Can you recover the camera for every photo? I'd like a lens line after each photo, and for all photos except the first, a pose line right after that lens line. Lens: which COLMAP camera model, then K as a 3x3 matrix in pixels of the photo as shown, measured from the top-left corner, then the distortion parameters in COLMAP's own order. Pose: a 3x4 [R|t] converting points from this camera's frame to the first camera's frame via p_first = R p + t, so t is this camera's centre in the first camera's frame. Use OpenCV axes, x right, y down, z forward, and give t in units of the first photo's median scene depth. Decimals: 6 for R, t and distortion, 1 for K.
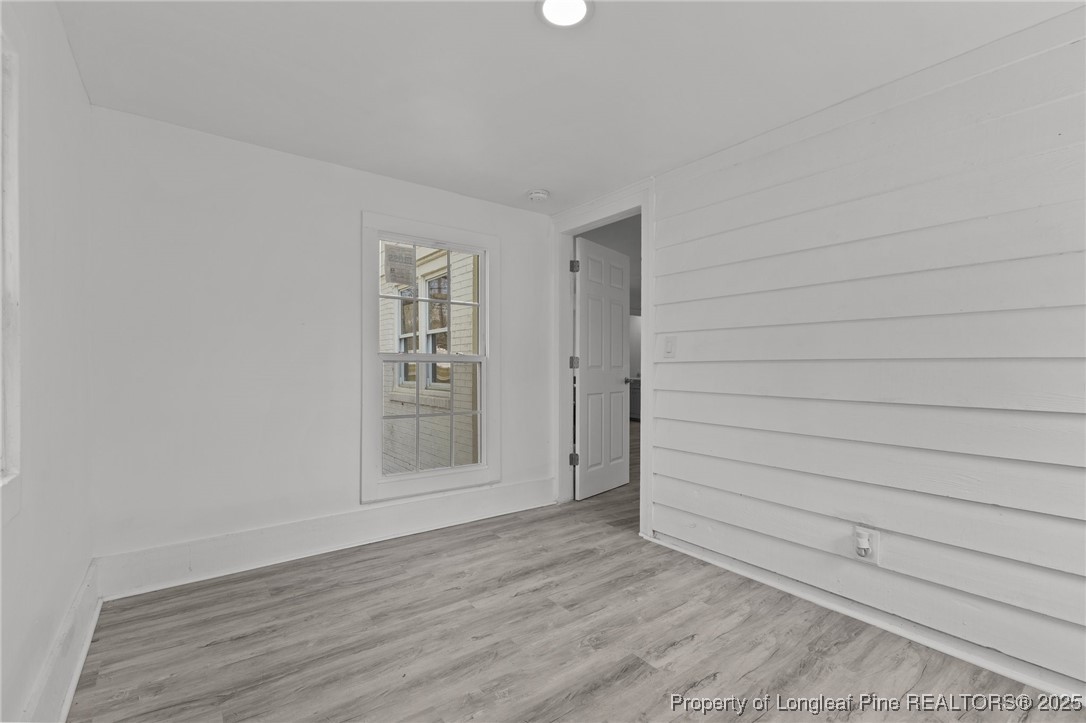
lens RADIAL K [[470.1, 0, 543.2], [0, 470.1, 363.3], [0, 0, 1]] dist [0.009627, -0.000164]
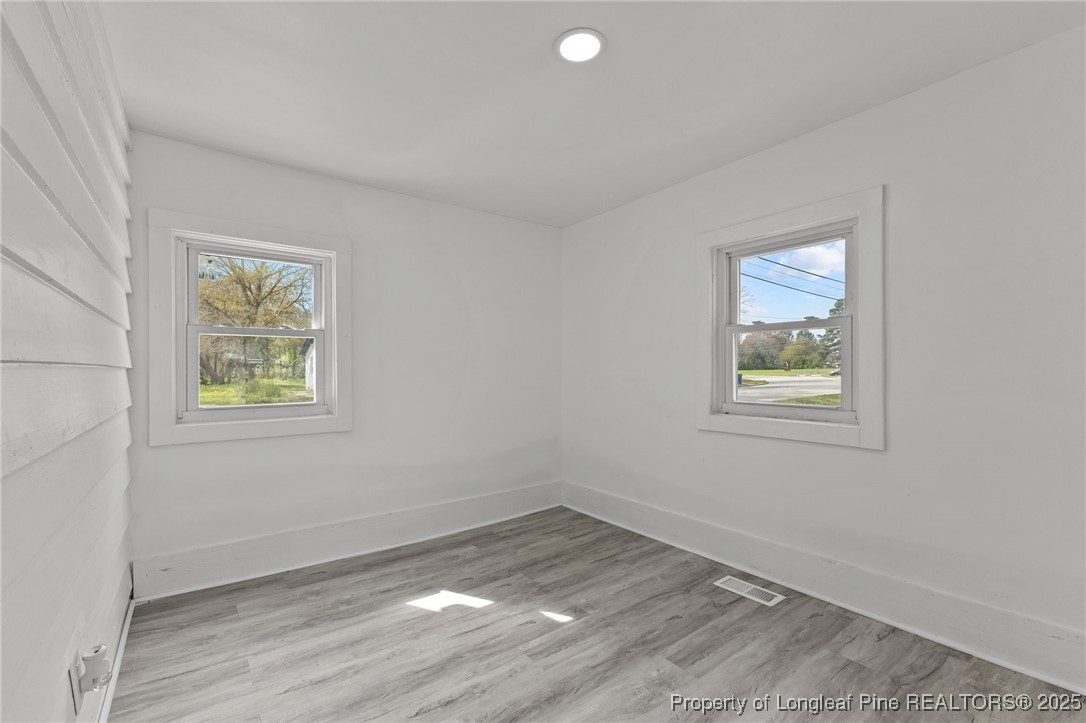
lens RADIAL K [[470.1, 0, 543.3], [0, 470.1, 366.0], [0, 0, 1]] dist [0.009627, -0.000164]
pose [[-0.999994, 0.002985, 0.001893, 0.124686], [0.002972, 0.999972, -0.006823, -0.003763], [-0.001914, -0.006817, -0.999975, 2.054507]]
